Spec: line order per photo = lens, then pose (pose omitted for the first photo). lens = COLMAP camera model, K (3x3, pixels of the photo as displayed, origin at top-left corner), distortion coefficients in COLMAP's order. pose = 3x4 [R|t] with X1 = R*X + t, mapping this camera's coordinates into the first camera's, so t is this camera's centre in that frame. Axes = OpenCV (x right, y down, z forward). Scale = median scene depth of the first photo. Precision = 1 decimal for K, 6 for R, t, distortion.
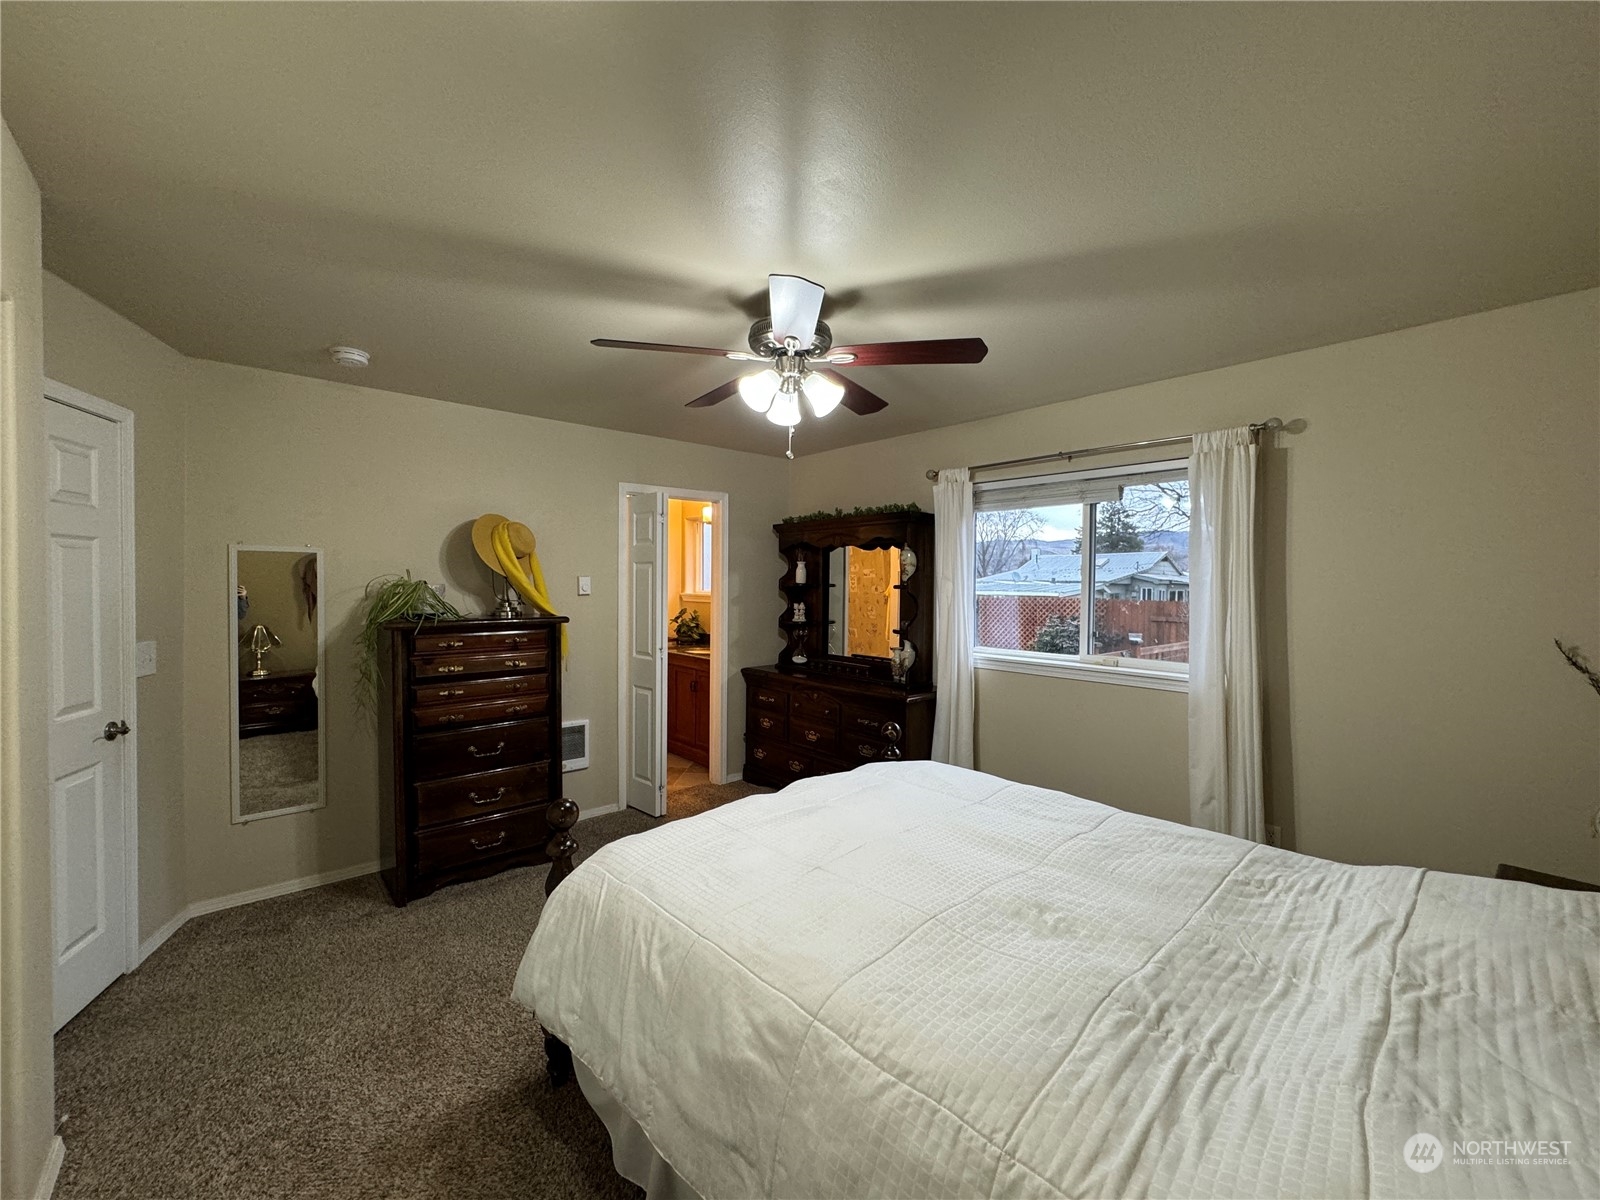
lens RADIAL K [[635.2, 0, 804.1], [0, 635.2, 600.4], [0, 0, 1]] dist [0.000893, -0.000328]
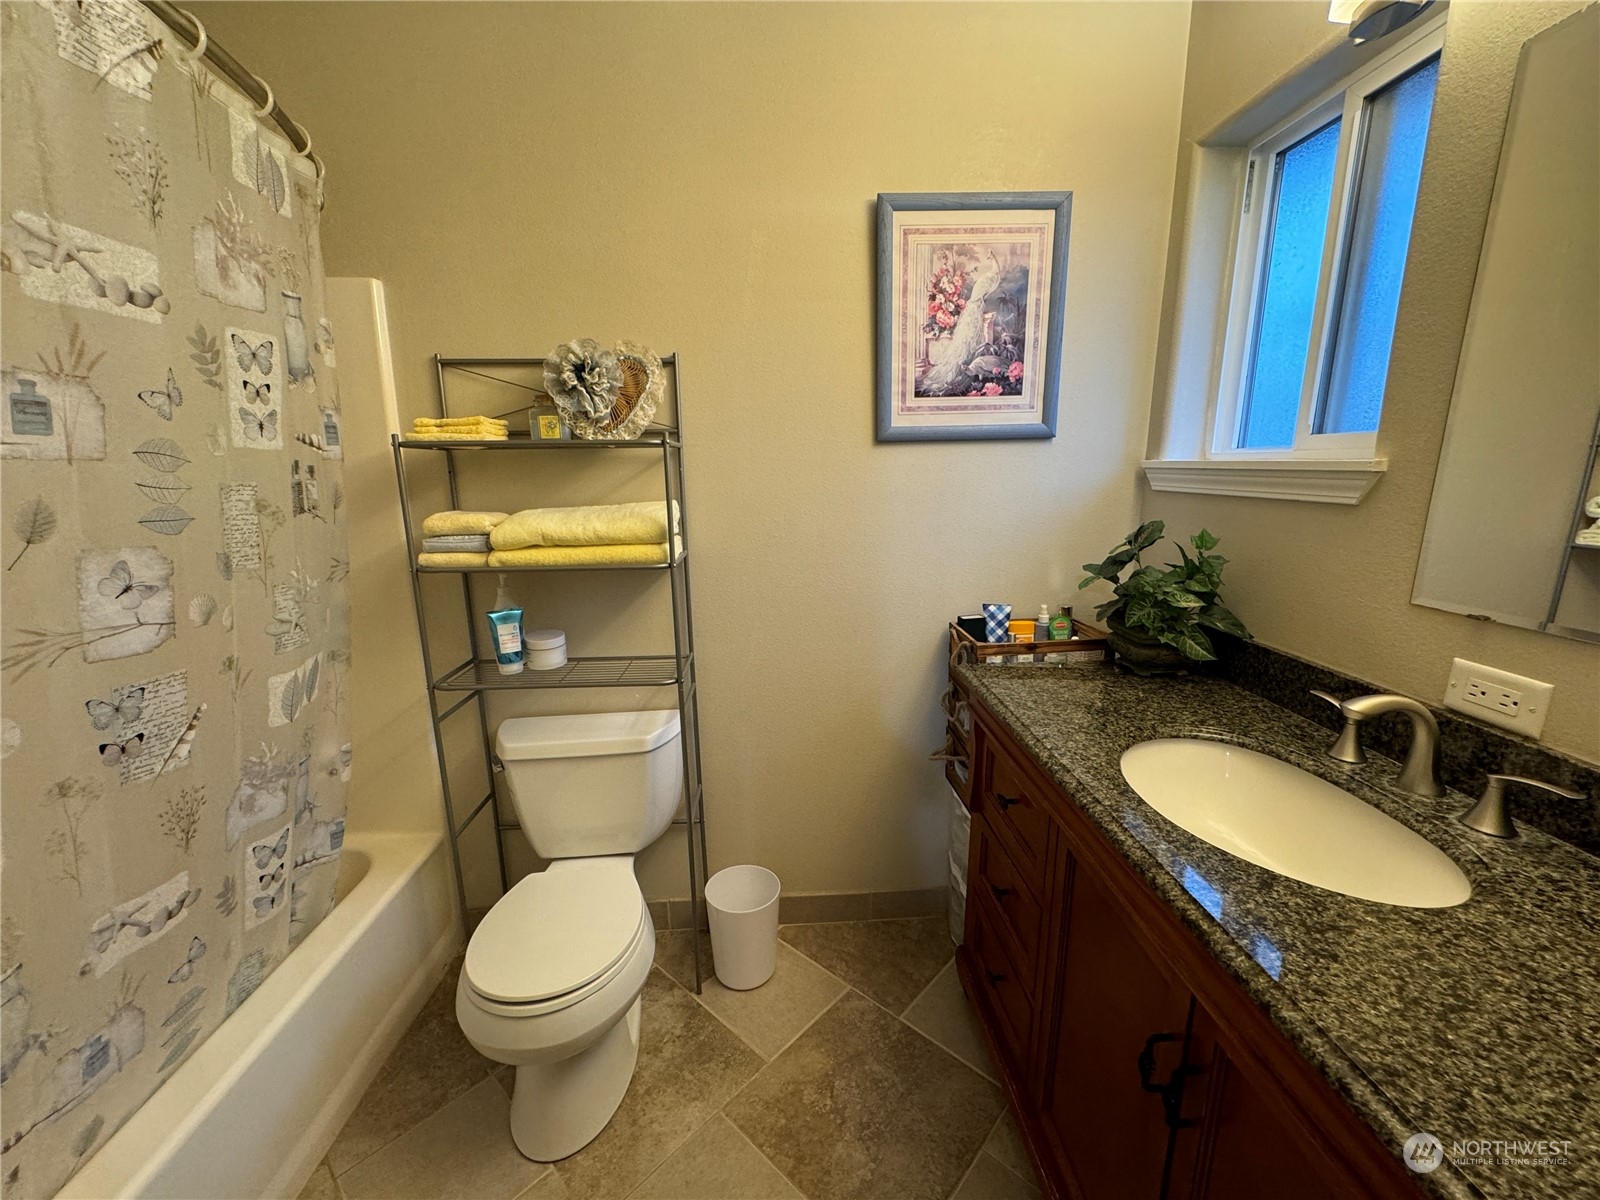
lens RADIAL K [[635.2, 0, 804.1], [0, 635.2, 600.4], [0, 0, 1]] dist [0.000893, -0.000328]
pose [[0.768745, 0.116137, -0.628922, -0.135783], [0.005662, 0.982100, 0.188276, -0.004676], [0.639530, -0.148298, 0.754327, 0.732264]]
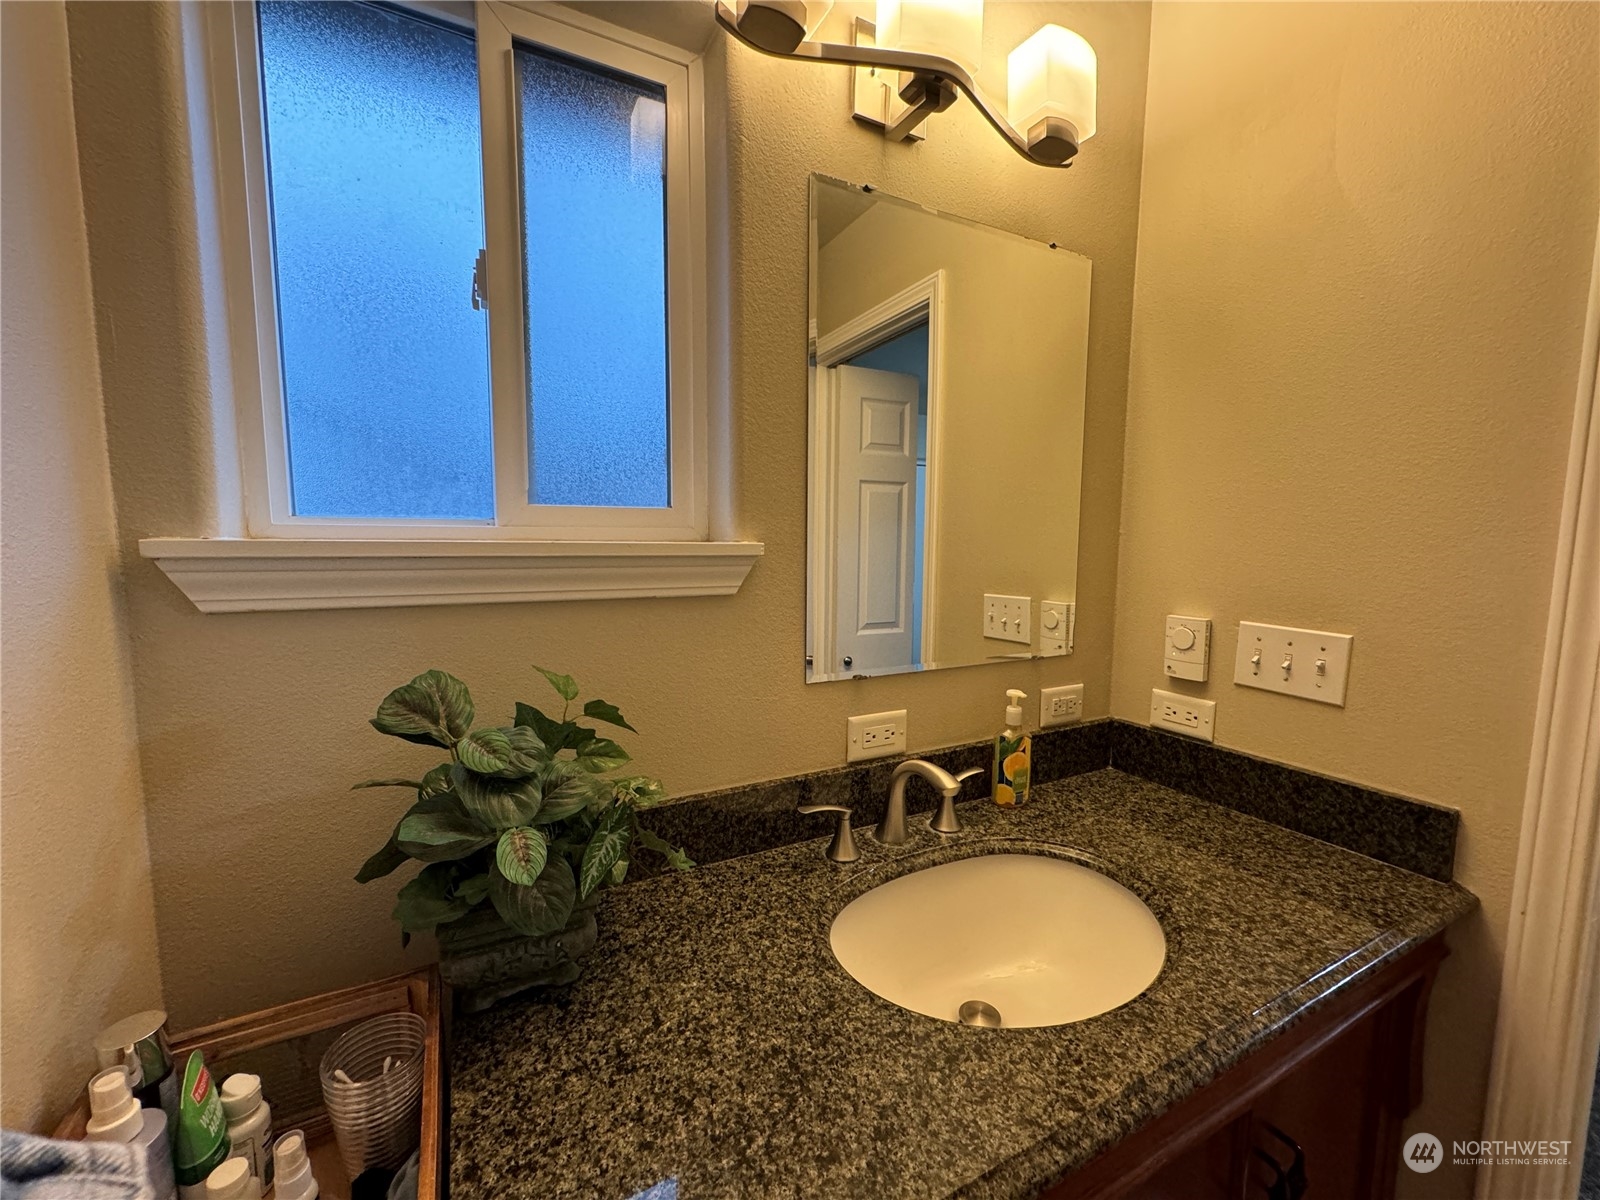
lens RADIAL K [[635.2, 0, 804.1], [0, 635.2, 600.4], [0, 0, 1]] dist [0.000893, -0.000328]
pose [[0.260056, -0.104407, 0.959932, -0.275009], [0.015744, 0.994463, 0.103897, -0.010670], [-0.965465, -0.011906, 0.260260, 0.916087]]
